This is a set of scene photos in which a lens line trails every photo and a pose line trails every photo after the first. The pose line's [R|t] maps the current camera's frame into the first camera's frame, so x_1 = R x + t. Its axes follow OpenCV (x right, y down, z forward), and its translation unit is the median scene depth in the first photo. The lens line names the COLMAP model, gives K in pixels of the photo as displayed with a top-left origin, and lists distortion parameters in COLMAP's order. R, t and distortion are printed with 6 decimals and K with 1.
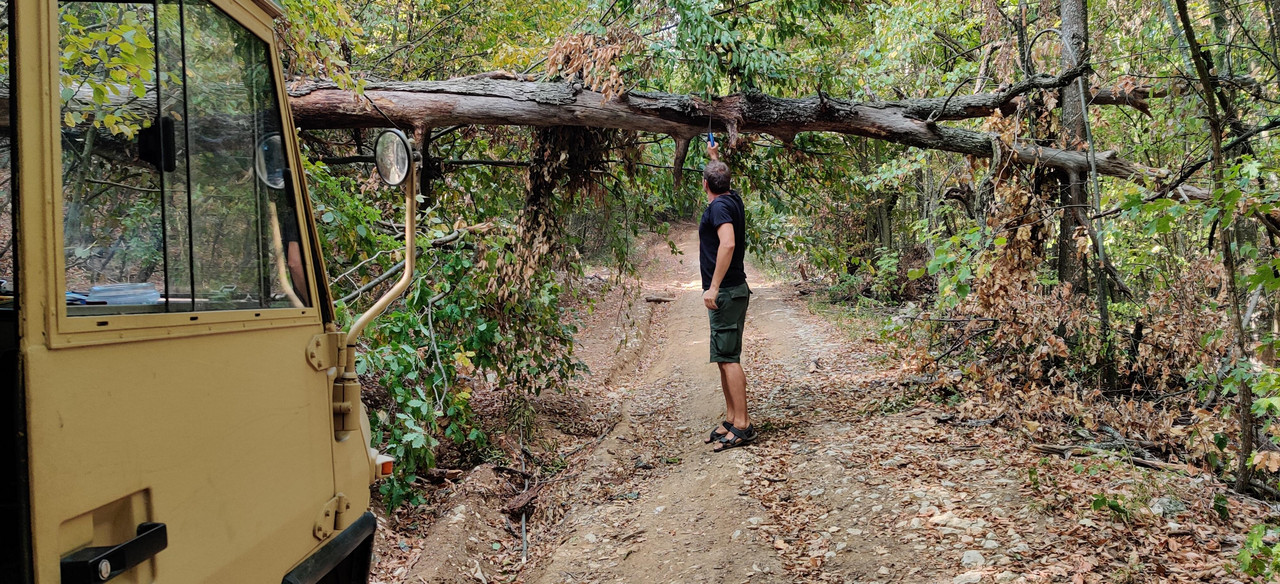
lens RADIAL K [[924.6, 0, 640.0], [0, 924.6, 292.0], [0, 0, 1]] dist [0.002396, -0.001659]
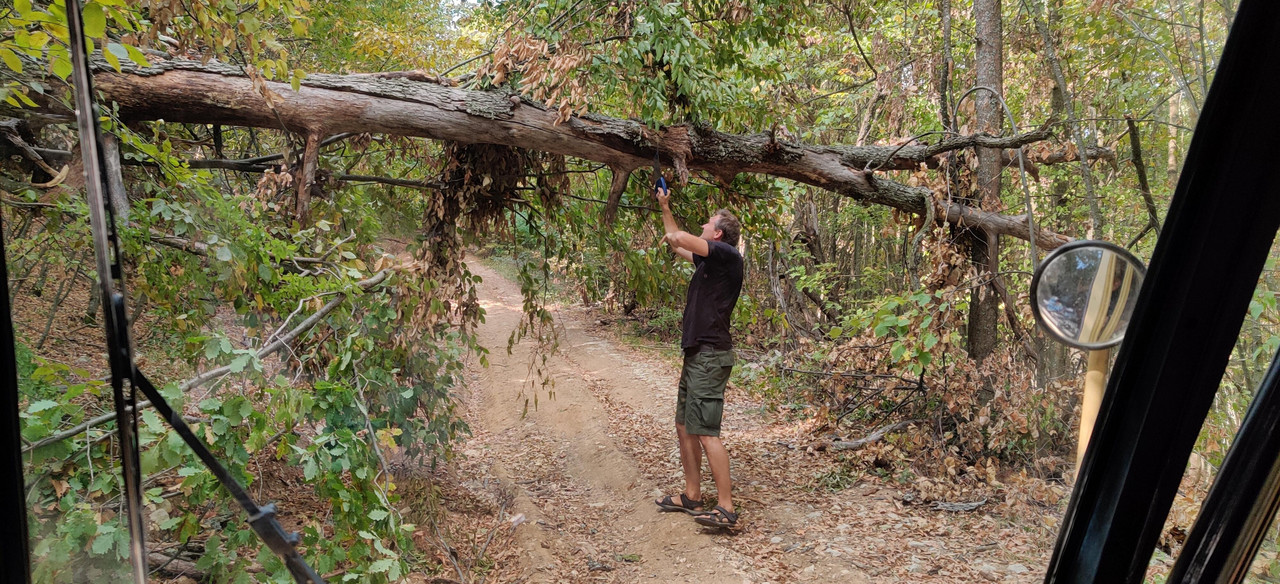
lens RADIAL K [[951.7, 0, 640.0], [0, 951.7, 292.0], [0, 0, 1]] dist [-0.000395, -0.002845]
pose [[0.960167, 0.043812, 0.275971, -0.181963], [-0.039623, 0.998999, -0.020739, -0.035533], [-0.276603, 0.008978, 0.960942, 0.146739]]
